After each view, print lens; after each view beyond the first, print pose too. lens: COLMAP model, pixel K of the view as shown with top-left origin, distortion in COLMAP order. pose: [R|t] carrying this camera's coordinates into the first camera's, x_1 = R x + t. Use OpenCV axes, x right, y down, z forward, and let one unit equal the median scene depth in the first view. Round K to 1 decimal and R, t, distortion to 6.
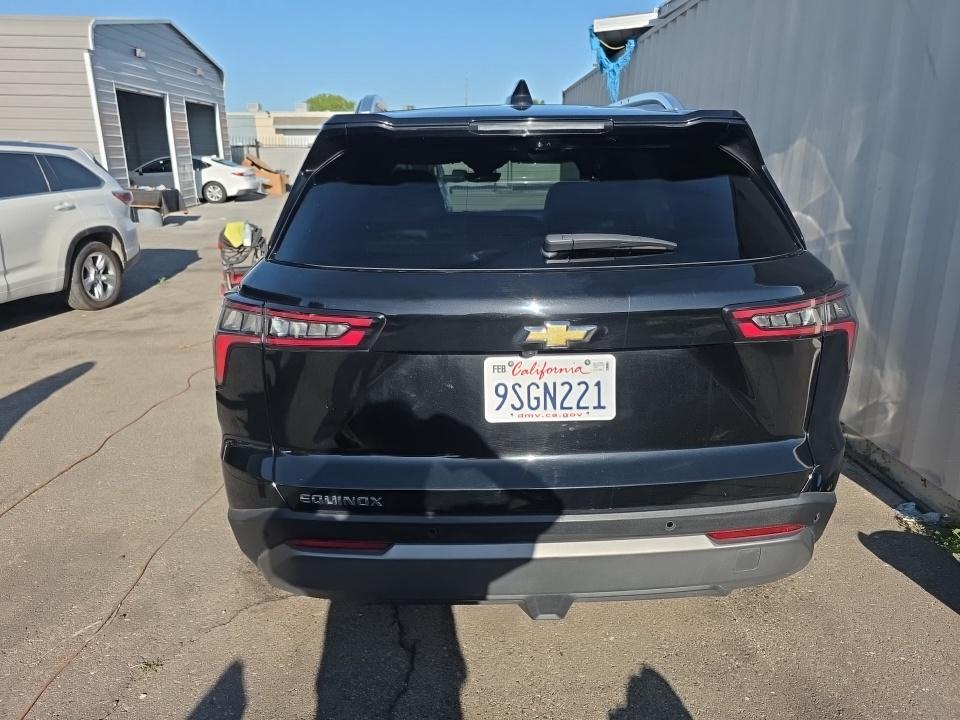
lens RADIAL K [[634.9, 0, 478.0], [0, 634.9, 357.4], [0, 0, 1]] dist [0.015077, -0.002357]
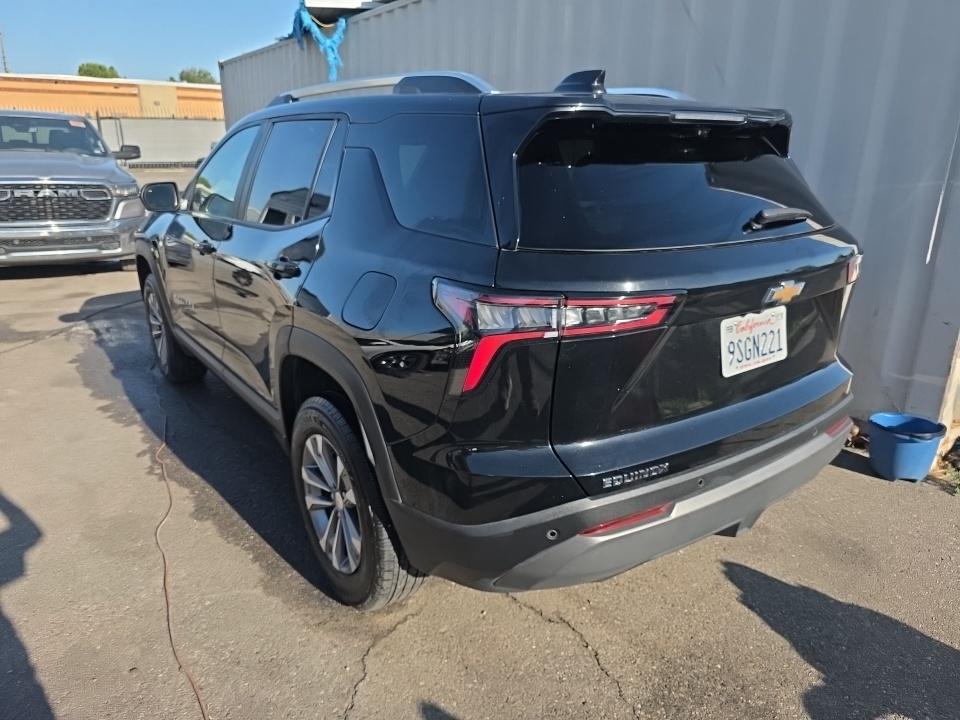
lens RADIAL K [[634.9, 0, 478.0], [0, 634.9, 357.4], [0, 0, 1]] dist [0.015077, -0.002357]
pose [[0.838071, -0.154737, 0.523158, -0.950533], [0.139855, 0.987825, 0.068135, -0.073340], [-0.527331, 0.016064, 0.849508, 0.257928]]
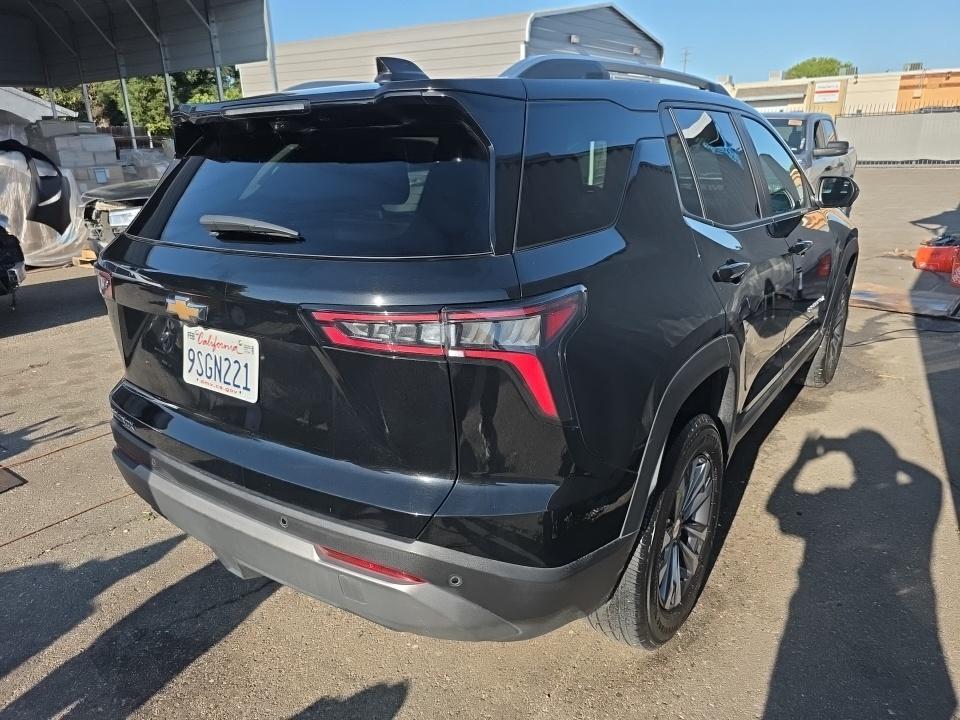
lens RADIAL K [[644.7, 0, 485.3], [0, 644.7, 378.4], [0, 0, 1]] dist [0.004662, 0.001325]
pose [[0.799077, 0.193031, -0.569399, 1.087478], [-0.159860, 0.981182, 0.108287, -0.111677], [0.579587, 0.004494, 0.814898, 0.375995]]
